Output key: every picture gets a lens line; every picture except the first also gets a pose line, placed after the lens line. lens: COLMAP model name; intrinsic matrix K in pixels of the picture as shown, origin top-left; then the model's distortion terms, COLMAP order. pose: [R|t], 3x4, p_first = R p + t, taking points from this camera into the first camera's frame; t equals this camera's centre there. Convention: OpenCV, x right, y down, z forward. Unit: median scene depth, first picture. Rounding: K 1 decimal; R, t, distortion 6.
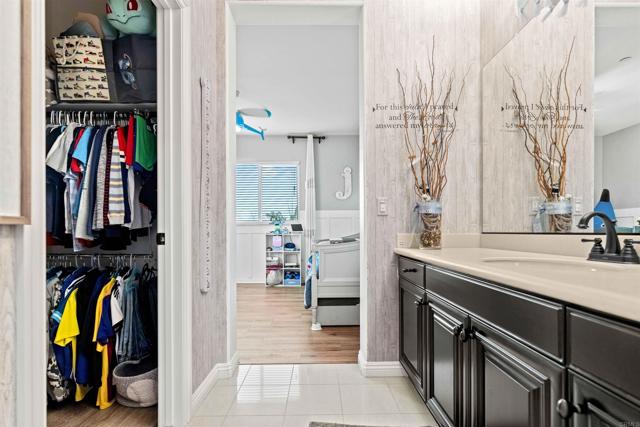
lens RADIAL K [[288.7, 0, 322.6], [0, 288.7, 234.3], [0, 0, 1]] dist [-0.007784, 0.000263]
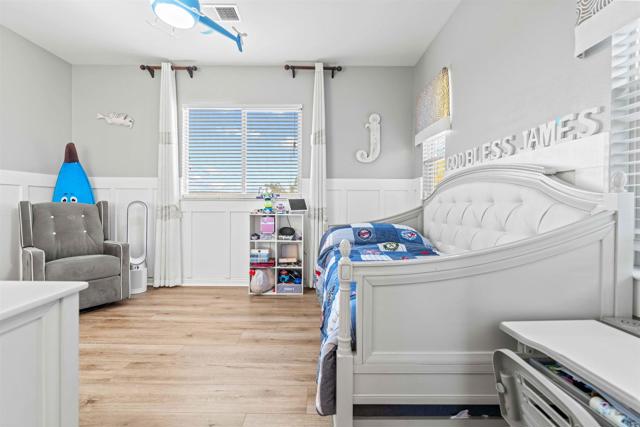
lens RADIAL K [[288.7, 0, 318.6], [0, 288.7, 208.0], [0, 0, 1]] dist [-0.007784, 0.000263]
pose [[0.999874, 0.010792, -0.011632, -0.033844], [-0.010699, 0.999910, 0.008050, -0.020736], [0.011718, -0.007925, 0.999900, 0.345581]]
